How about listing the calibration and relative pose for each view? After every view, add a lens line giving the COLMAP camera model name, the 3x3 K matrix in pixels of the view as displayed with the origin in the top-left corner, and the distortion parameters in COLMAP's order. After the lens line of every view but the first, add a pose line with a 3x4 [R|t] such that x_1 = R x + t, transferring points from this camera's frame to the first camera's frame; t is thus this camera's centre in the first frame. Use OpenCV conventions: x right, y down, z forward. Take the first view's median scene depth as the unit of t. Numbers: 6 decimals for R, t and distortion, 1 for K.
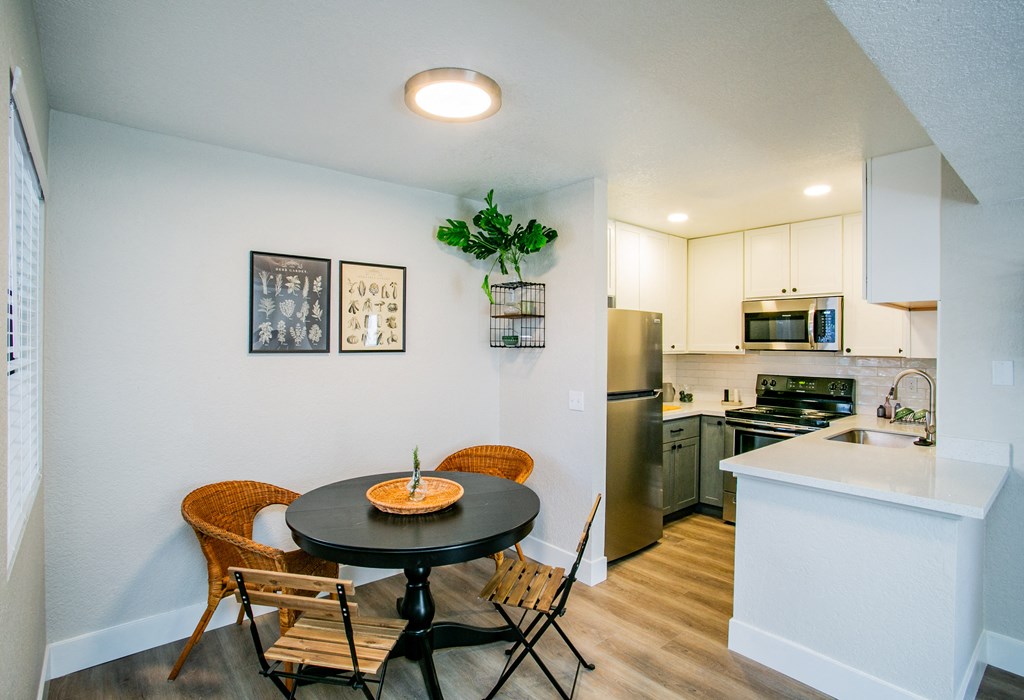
lens RADIAL K [[513.0, 0, 512.0], [0, 513.0, 350.0], [0, 0, 1]] dist [-0.000671, 0.000525]
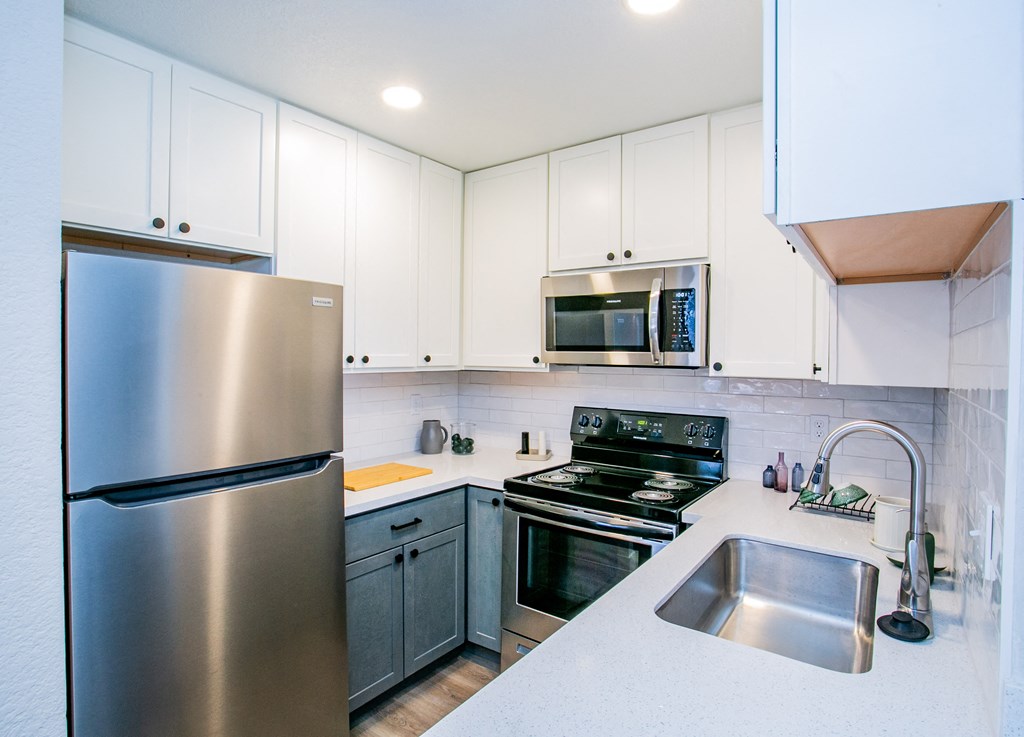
lens RADIAL K [[465.8, 0, 512.0], [0, 465.8, 368.5], [0, 0, 1]] dist [-0.016116, -0.000099]
pose [[0.986064, 0.000512, 0.166366, 0.344970], [-0.003223, 0.999866, 0.016025, -0.004196], [-0.166336, -0.016338, 0.985934, 0.529056]]
